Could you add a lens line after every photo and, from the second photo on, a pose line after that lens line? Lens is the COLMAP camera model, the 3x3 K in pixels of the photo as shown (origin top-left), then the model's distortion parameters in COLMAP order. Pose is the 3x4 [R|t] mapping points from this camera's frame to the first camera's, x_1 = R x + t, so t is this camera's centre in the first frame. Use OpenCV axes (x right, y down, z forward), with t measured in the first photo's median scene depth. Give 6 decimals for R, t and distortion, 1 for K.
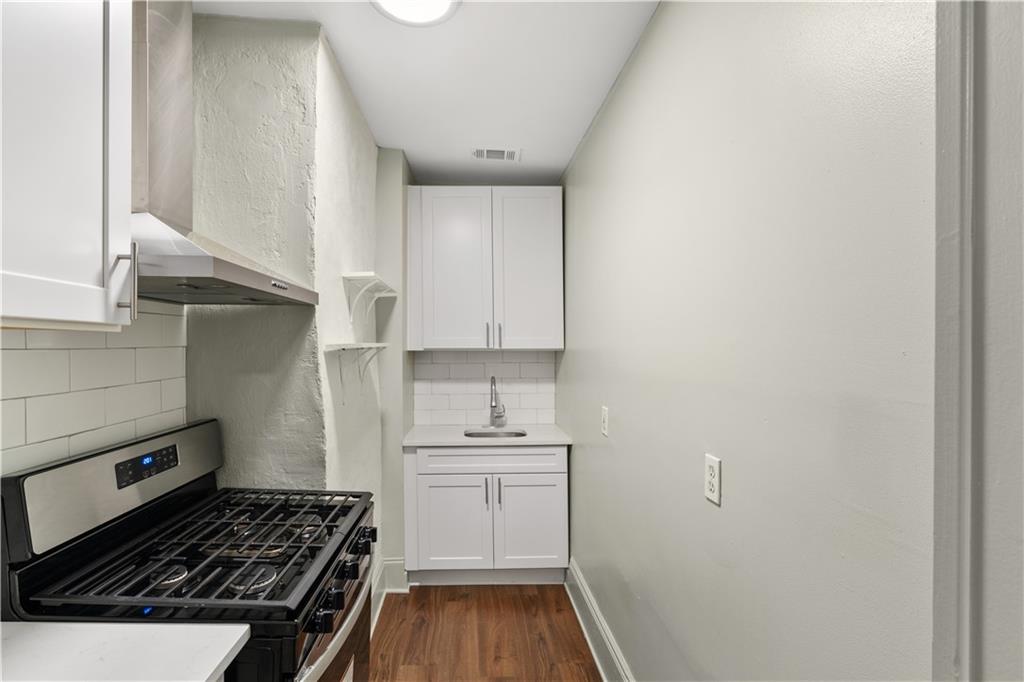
lens RADIAL K [[470.1, 0, 506.5], [0, 470.1, 348.4], [0, 0, 1]] dist [-0.010793, 0.000467]
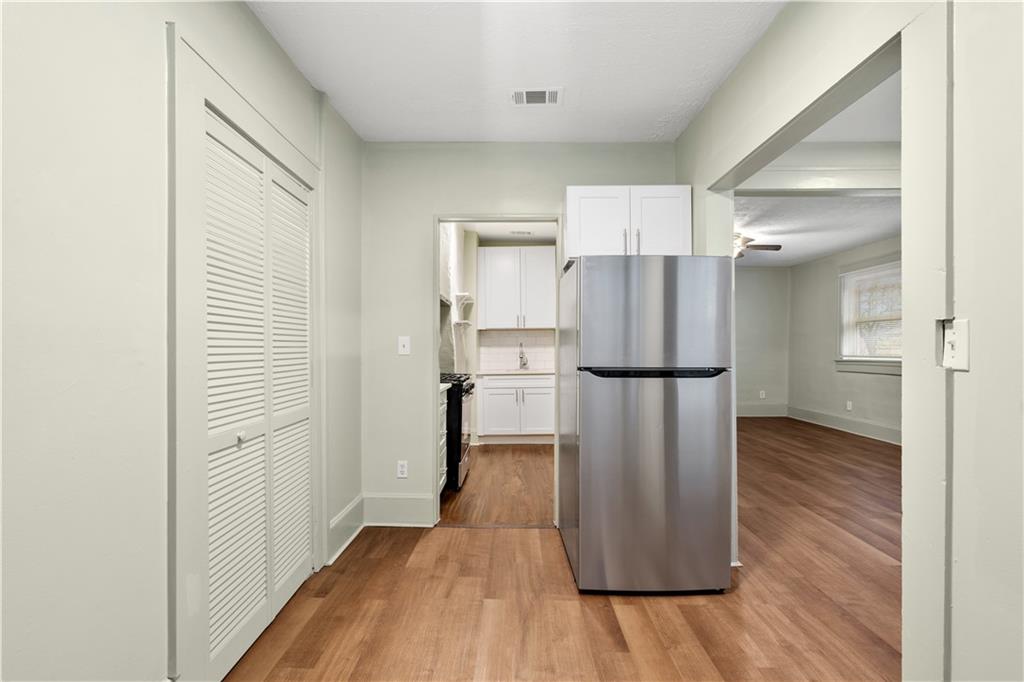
lens RADIAL K [[470.1, 0, 511.3], [0, 470.1, 346.3], [0, 0, 1]] dist [-0.010793, 0.000467]
pose [[0.995839, 0.000339, -0.091130, 0.114472], [-0.000980, 0.999975, -0.006990, 0.093123], [0.091125, 0.007051, 0.995814, -0.996841]]
